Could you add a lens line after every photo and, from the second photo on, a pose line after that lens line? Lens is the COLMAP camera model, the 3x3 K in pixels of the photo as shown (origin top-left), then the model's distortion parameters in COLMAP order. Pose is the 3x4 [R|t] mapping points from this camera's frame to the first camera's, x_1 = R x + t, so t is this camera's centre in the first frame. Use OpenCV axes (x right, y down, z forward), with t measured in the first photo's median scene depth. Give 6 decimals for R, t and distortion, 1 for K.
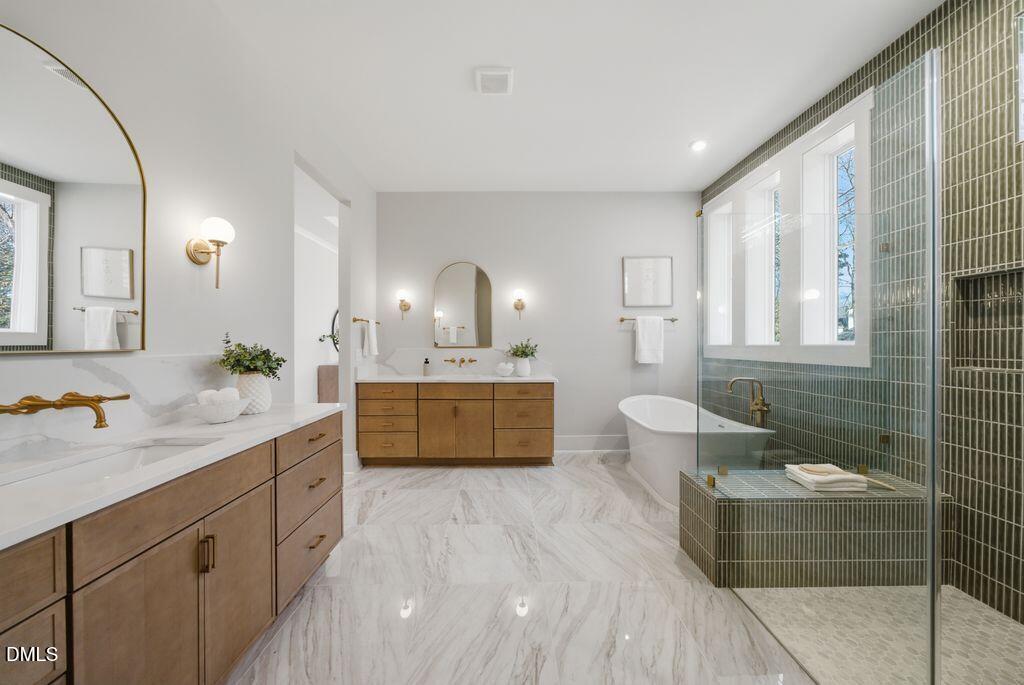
lens RADIAL K [[350.1, 0, 511.8], [0, 350.1, 343.3], [0, 0, 1]] dist [0.000105, 0.000012]
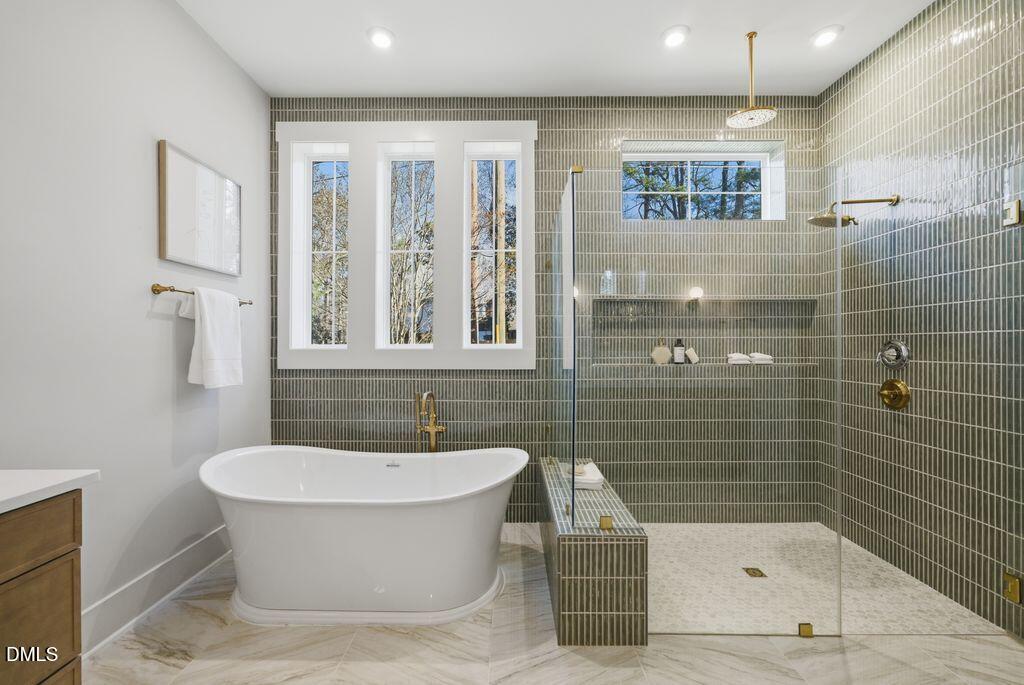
lens RADIAL K [[419.0, 0, 510.3], [0, 419.0, 347.6], [0, 0, 1]] dist [-0.003326, -0.000018]
pose [[0.022651, -0.000206, 0.999743, -0.214748], [-0.004318, 0.999991, 0.000304, 0.000447], [-0.999734, -0.004323, 0.022650, 0.697487]]
